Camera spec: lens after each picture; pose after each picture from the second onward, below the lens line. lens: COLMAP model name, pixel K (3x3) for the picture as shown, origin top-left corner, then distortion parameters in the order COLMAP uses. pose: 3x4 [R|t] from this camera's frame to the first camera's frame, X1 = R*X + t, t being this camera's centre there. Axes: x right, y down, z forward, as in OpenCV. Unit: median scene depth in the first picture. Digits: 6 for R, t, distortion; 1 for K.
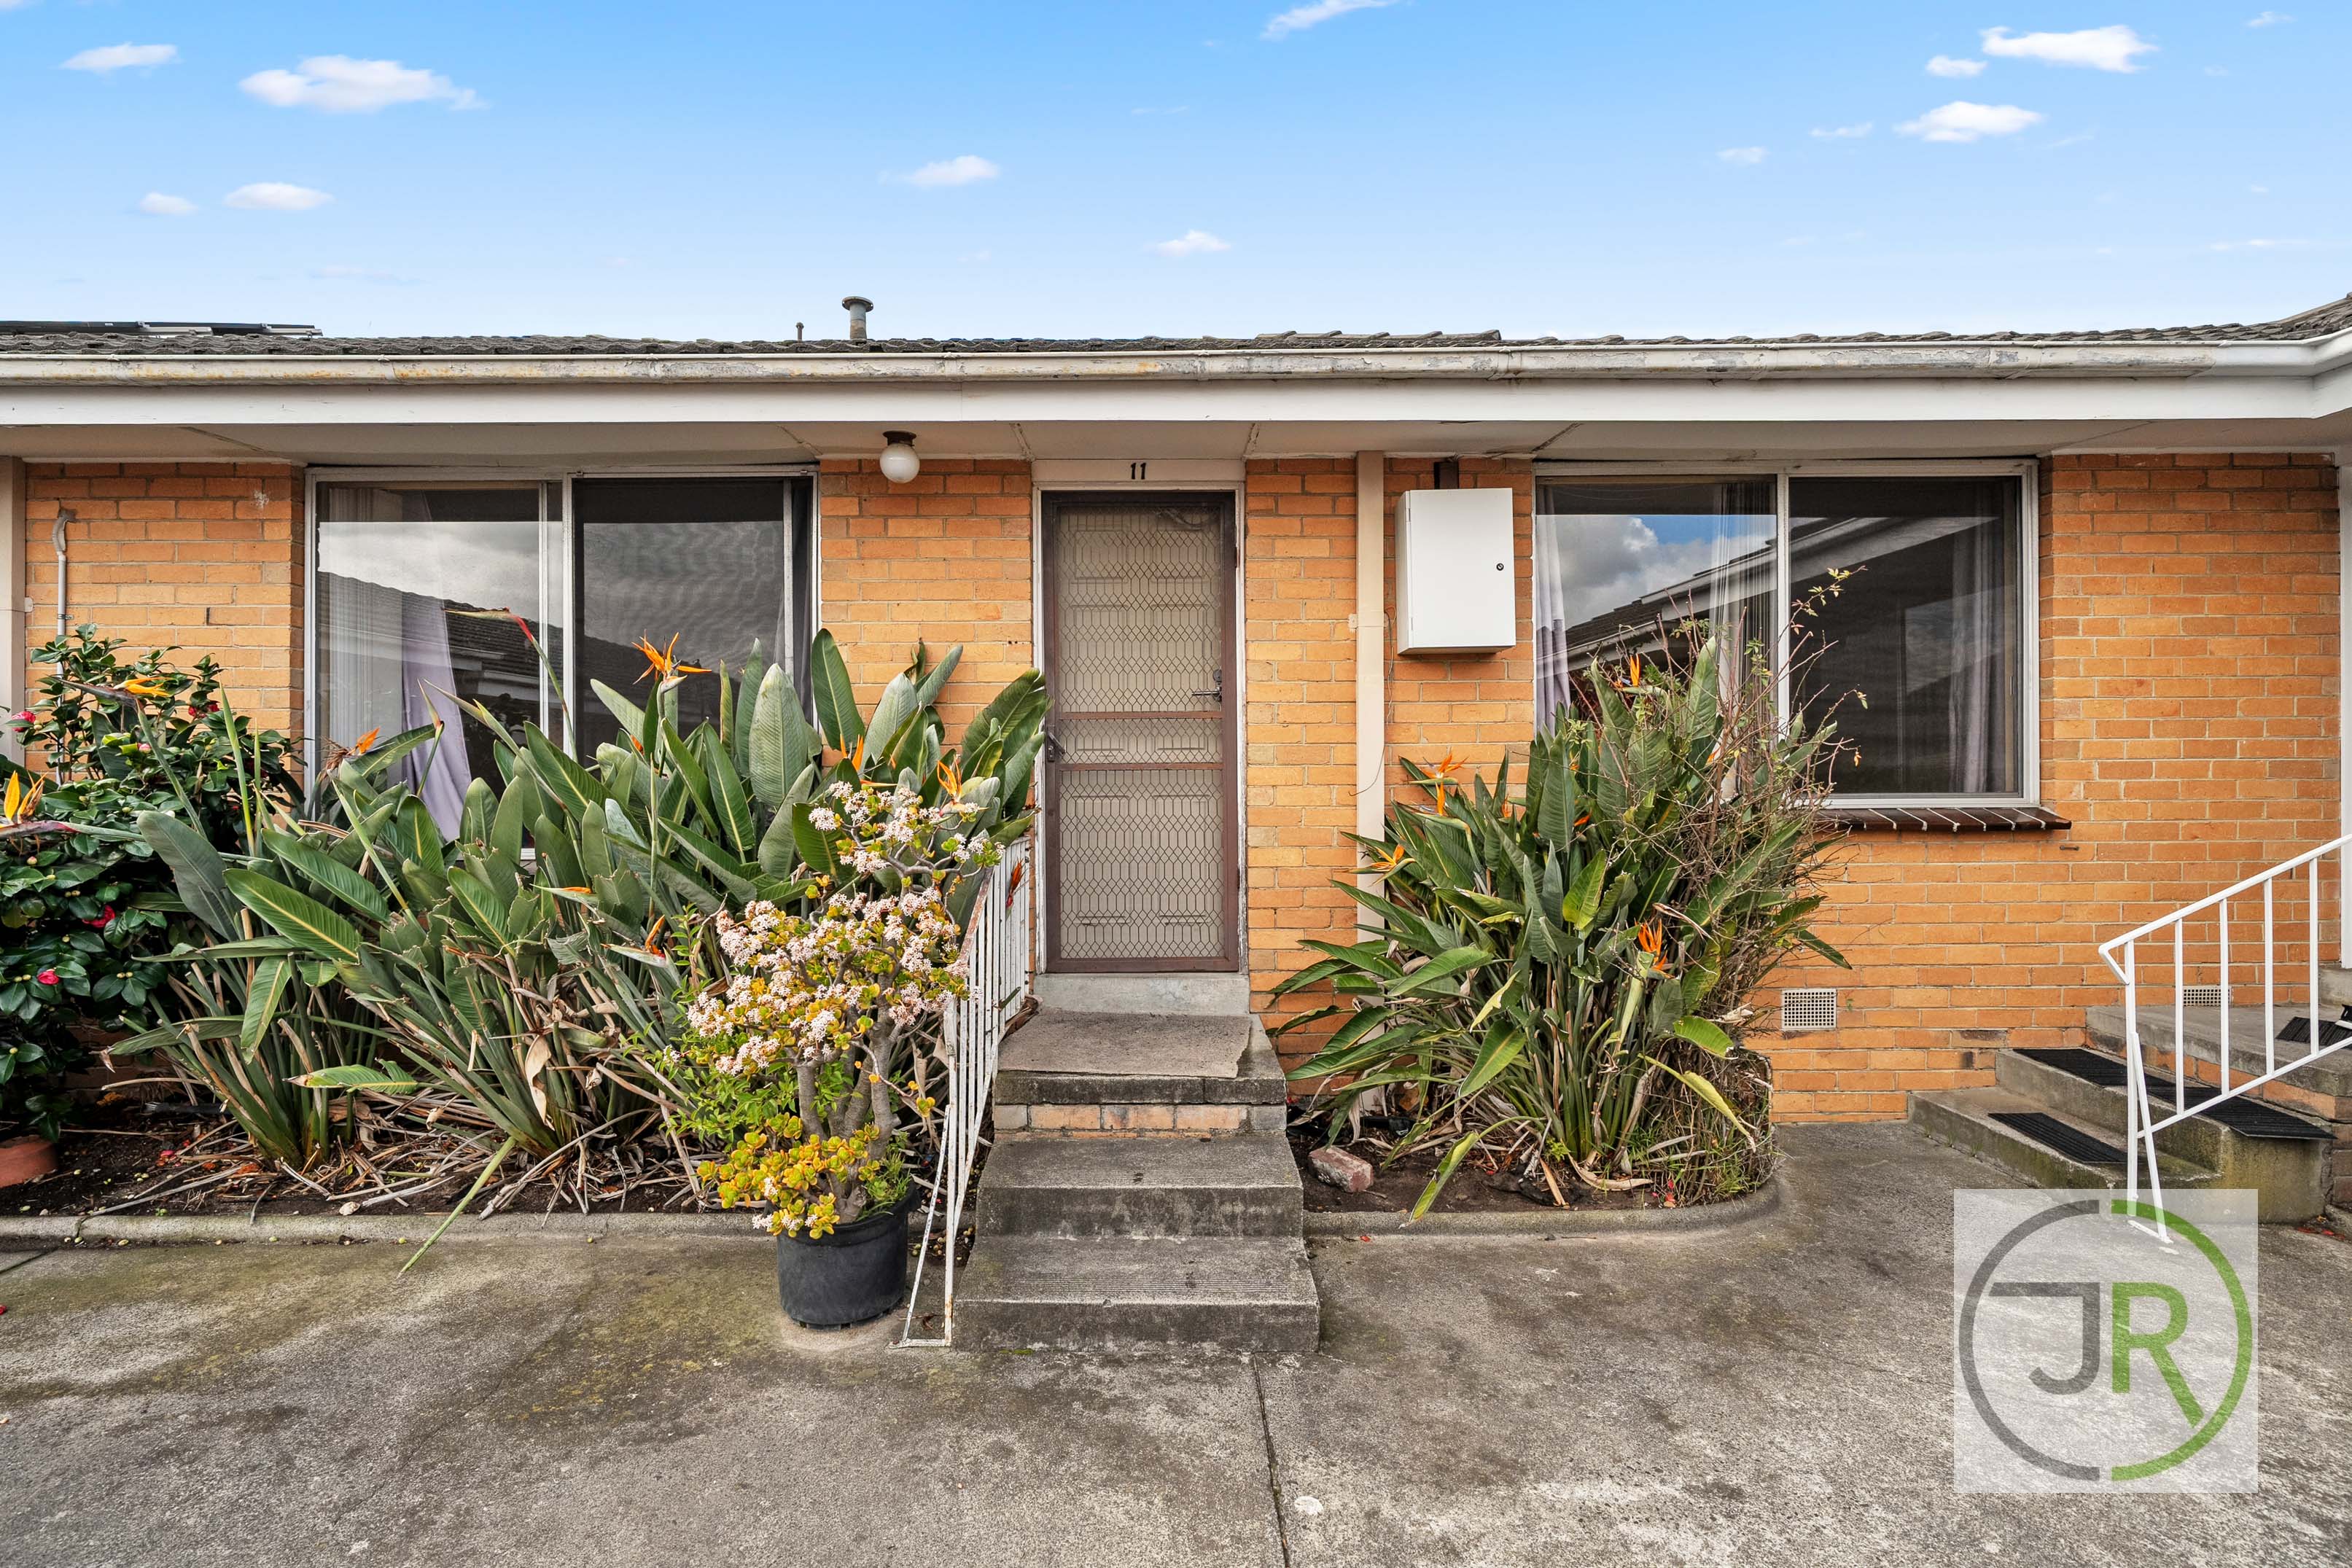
lens RADIAL K [[1050.4, 0, 1175.5], [0, 1050.4, 781.1], [0, 0, 1]] dist [0.000687, 0.000140]
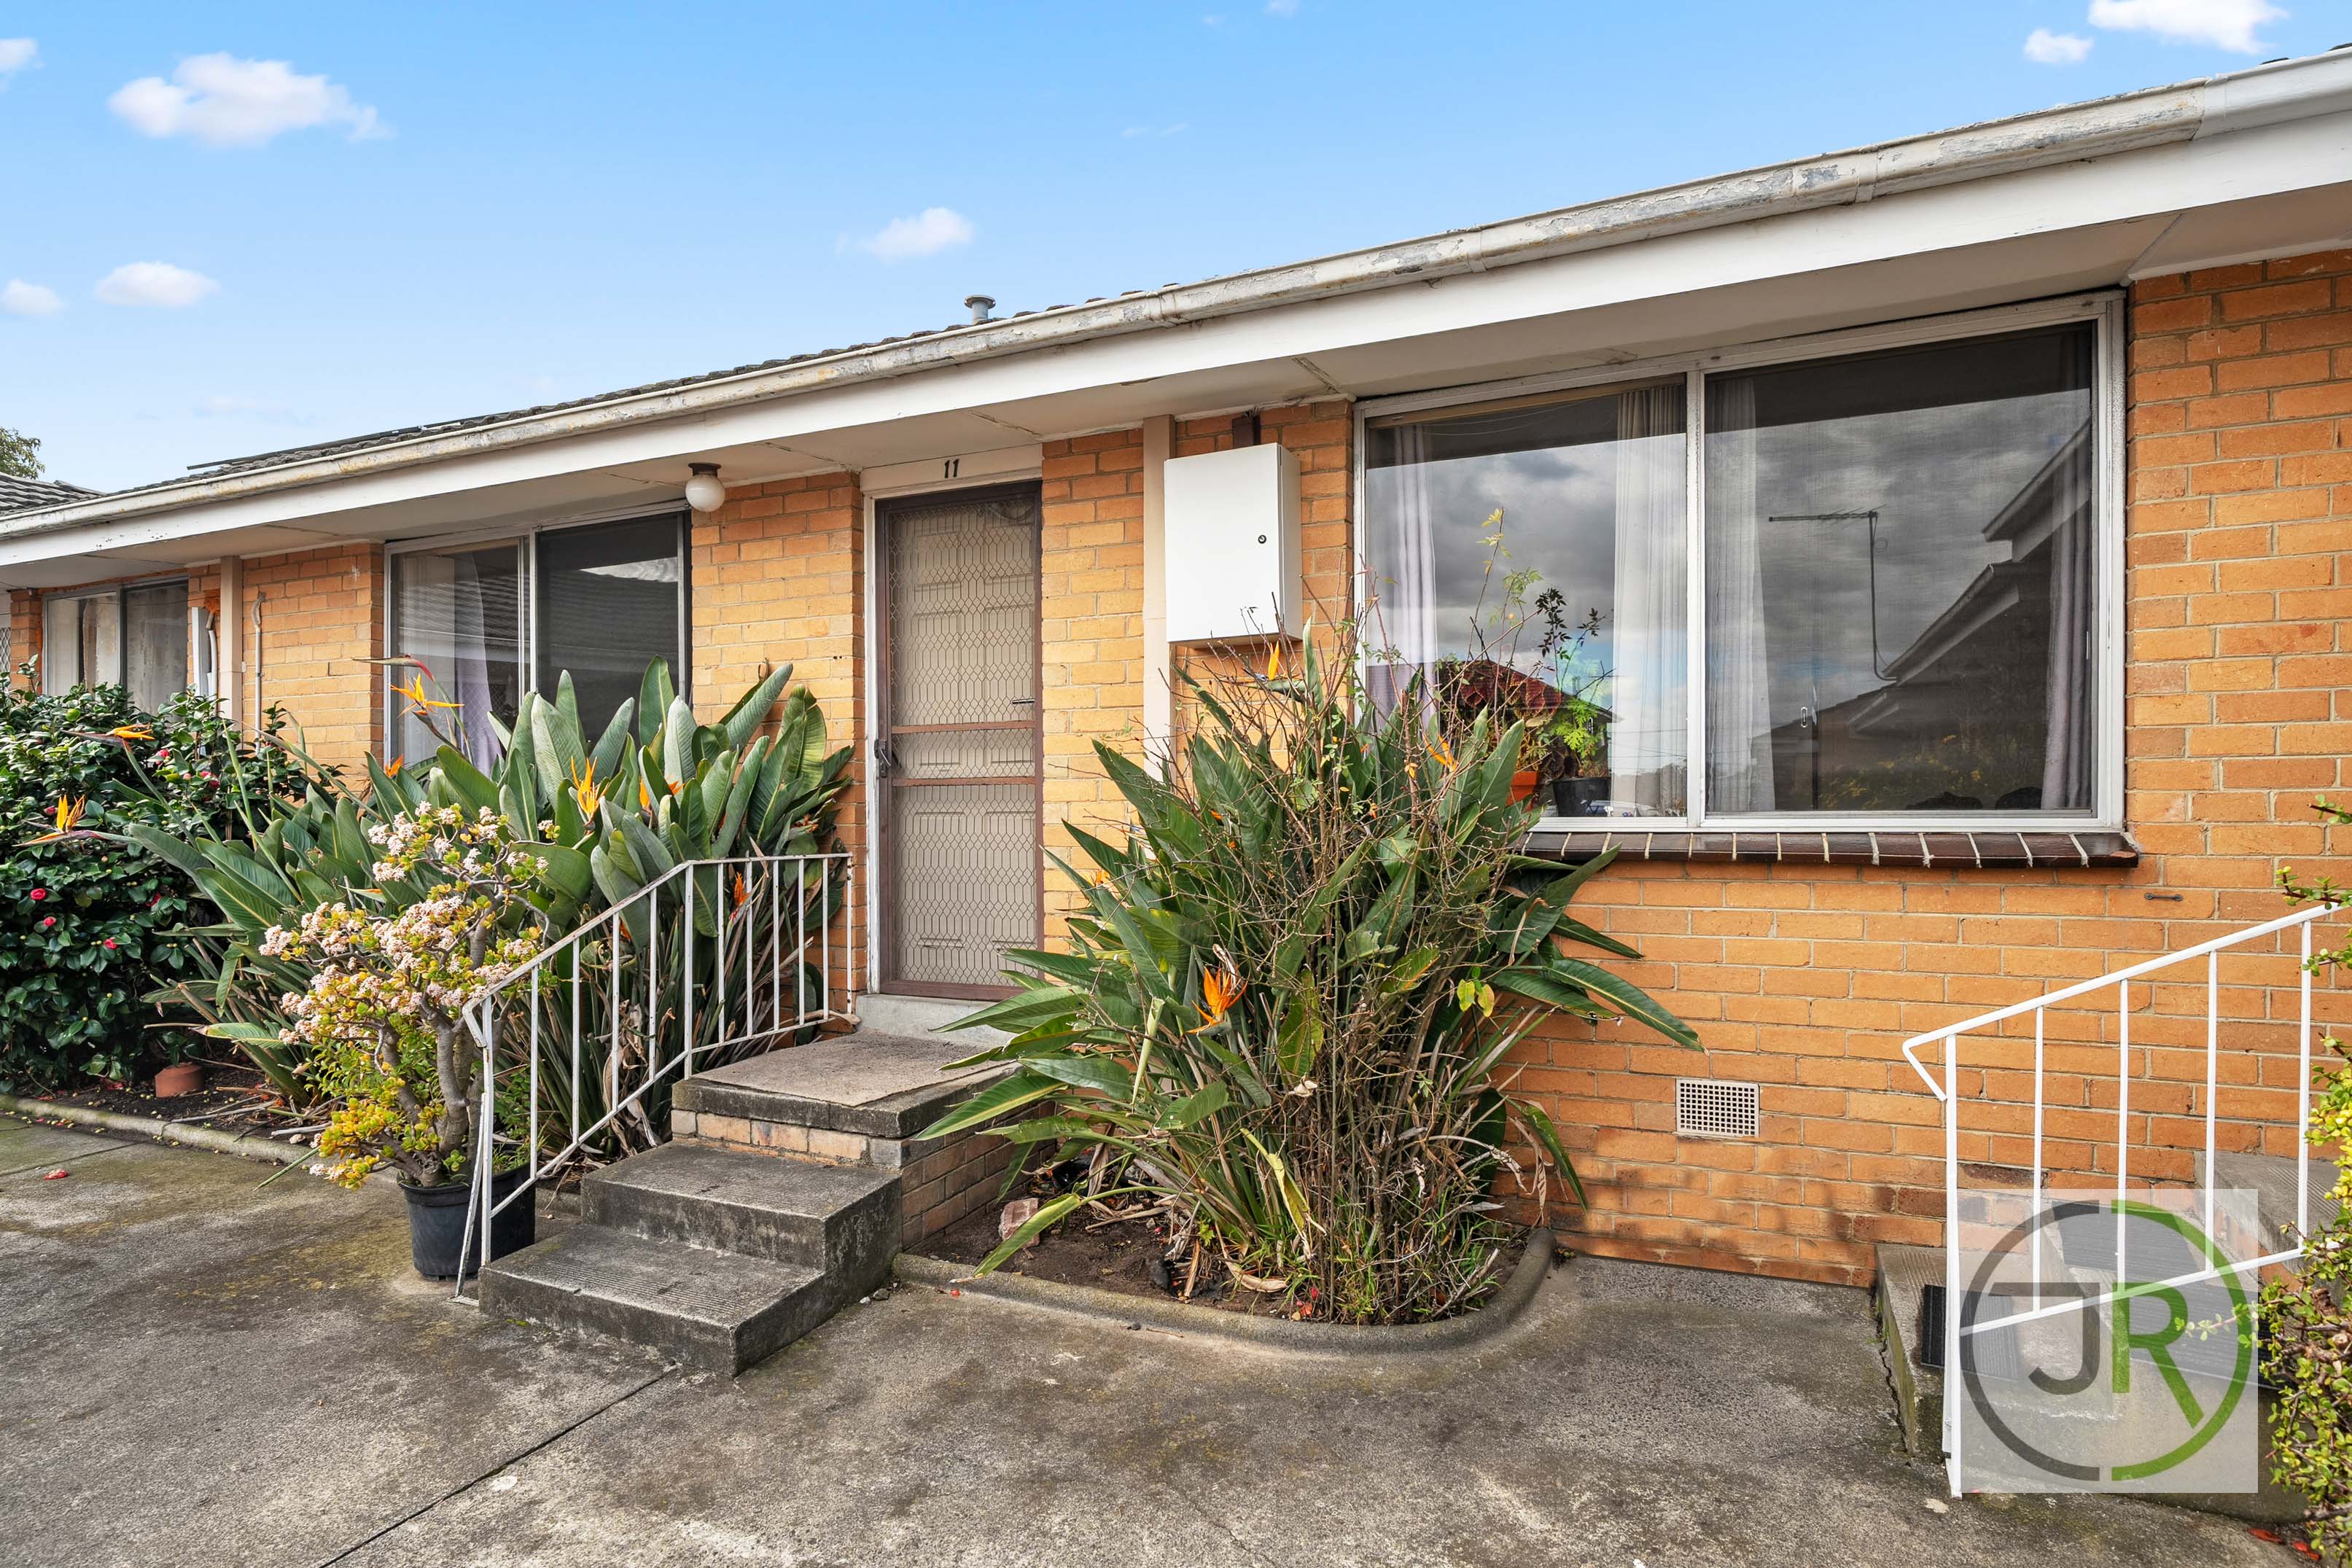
lens RADIAL K [[1229.3, 0, 1173.5], [0, 1229.3, 802.6], [0, 0, 1]] dist [0.001637, -0.000033]
pose [[0.909785, -0.001799, -0.415076, 0.625884], [0.005511, 0.999955, 0.007746, -0.002630], [0.415043, -0.009335, 0.909754, 0.077093]]
